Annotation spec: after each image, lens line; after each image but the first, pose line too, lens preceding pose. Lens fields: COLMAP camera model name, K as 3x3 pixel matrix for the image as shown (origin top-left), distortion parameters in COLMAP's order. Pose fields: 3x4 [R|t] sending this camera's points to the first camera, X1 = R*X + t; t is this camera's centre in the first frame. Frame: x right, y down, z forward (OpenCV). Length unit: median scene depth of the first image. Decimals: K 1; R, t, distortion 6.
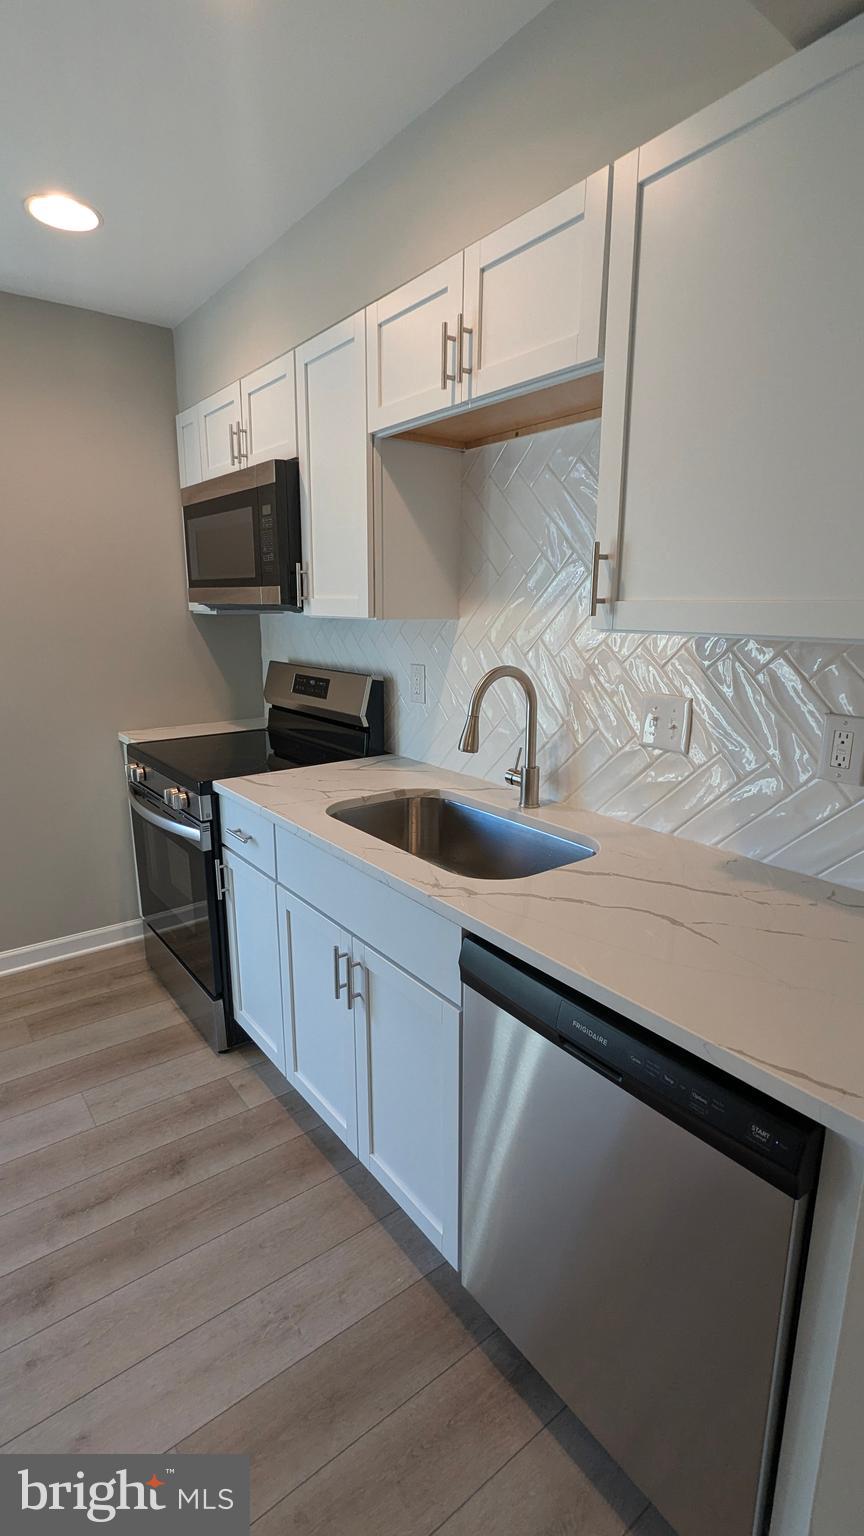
lens RADIAL K [[721.6, 0, 426.7], [0, 721.6, 766.3], [0, 0, 1]] dist [-0.009873, -0.001392]
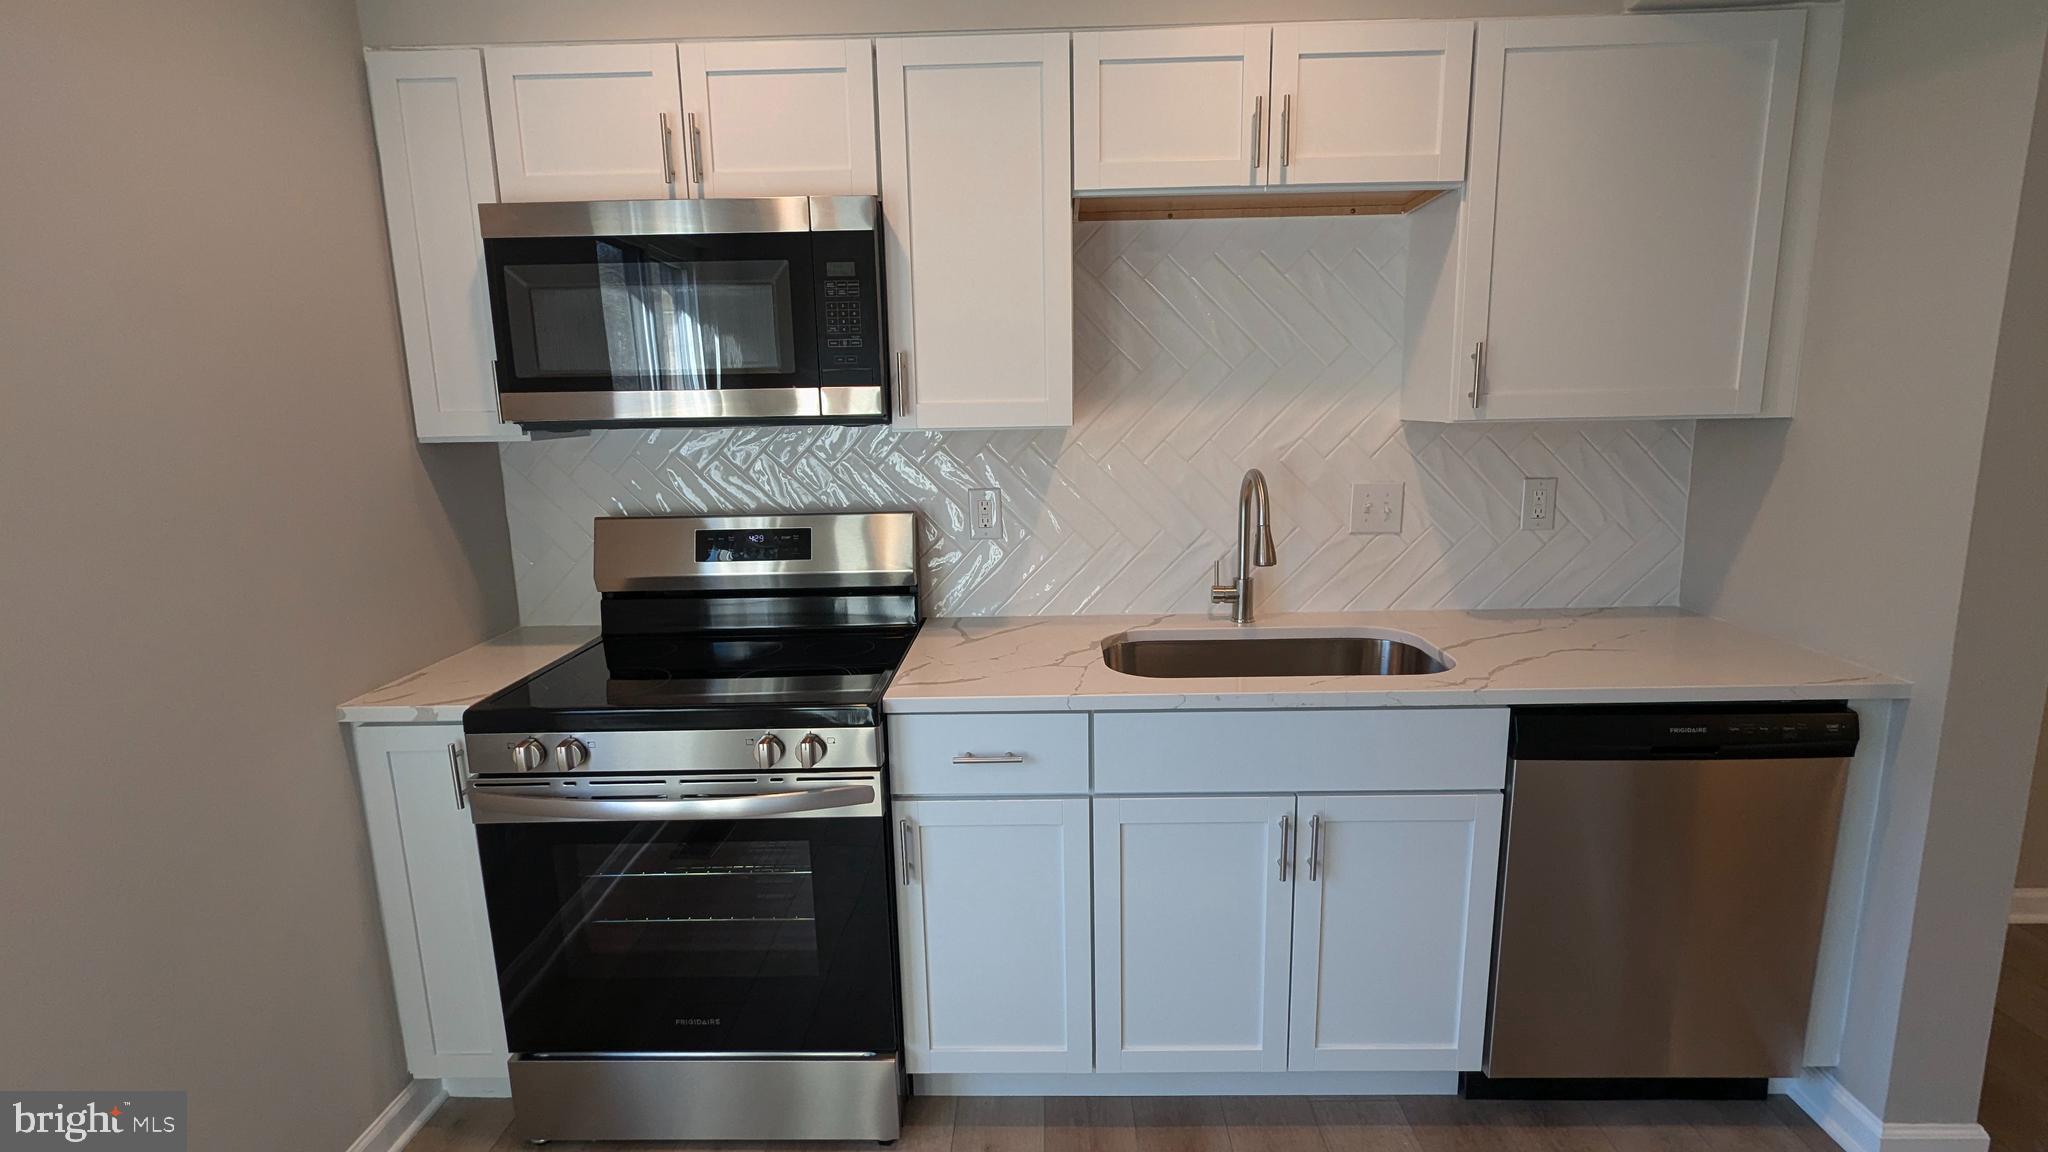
lens RADIAL K [[962.2, 0, 1024.4], [0, 962.2, 580.8], [0, 0, 1]] dist [-0.009873, -0.001392]
pose [[0.631718, -0.159682, 0.758574, -0.923620], [0.196000, 0.979661, 0.042998, -0.099502], [-0.750011, 0.121518, 0.650167, 0.398398]]
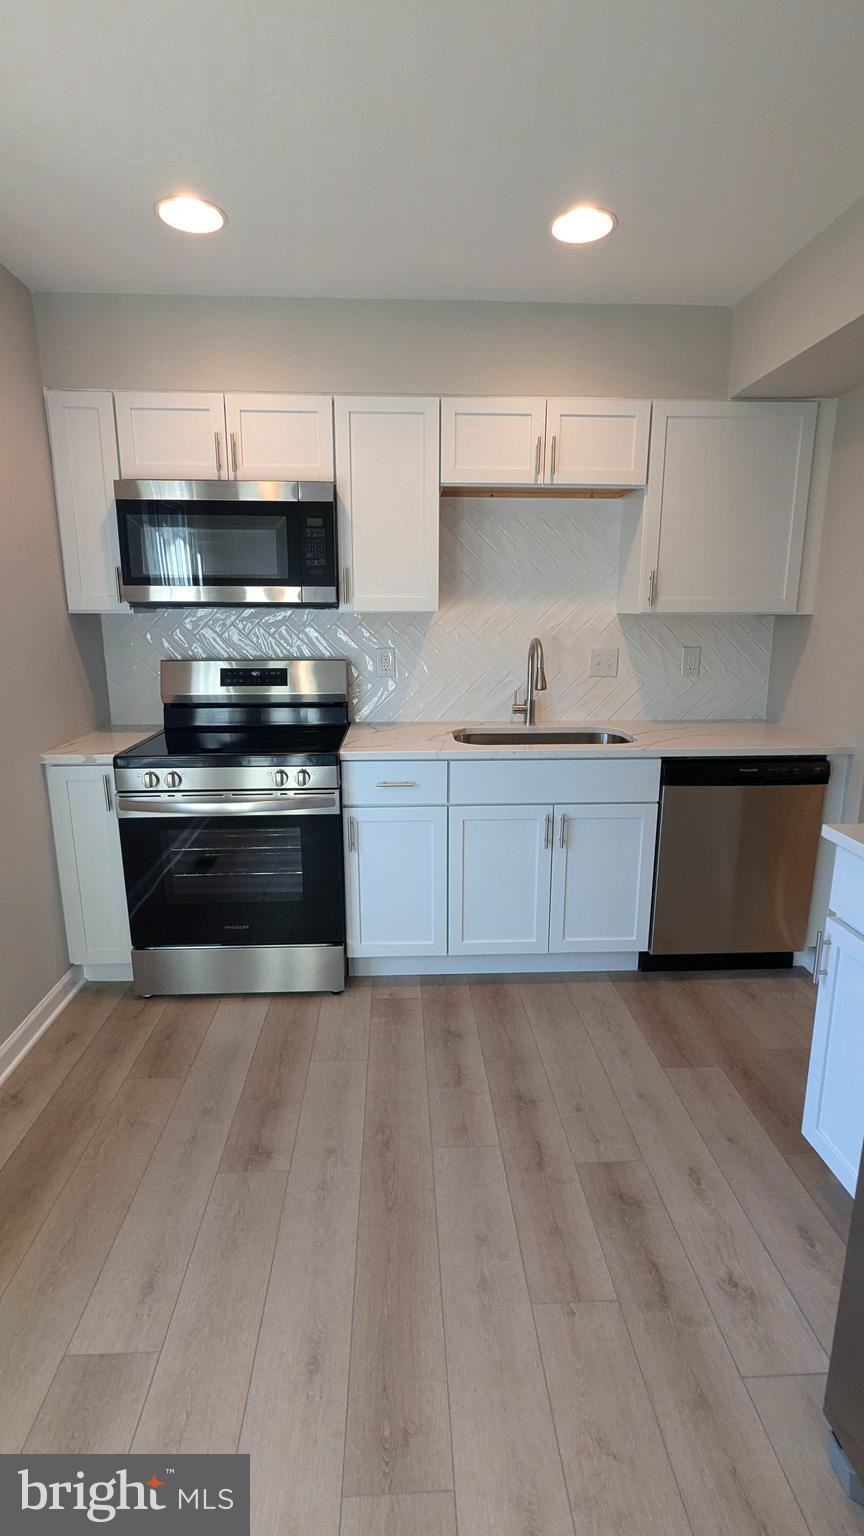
lens RADIAL K [[721.6, 0, 433.1], [0, 721.6, 765.1], [0, 0, 1]] dist [-0.009873, -0.001392]
pose [[0.574211, -0.180389, 0.798587, -1.278741], [0.184696, 0.978821, 0.088298, -0.037874], [-0.797602, 0.096794, 0.595367, 0.200439]]
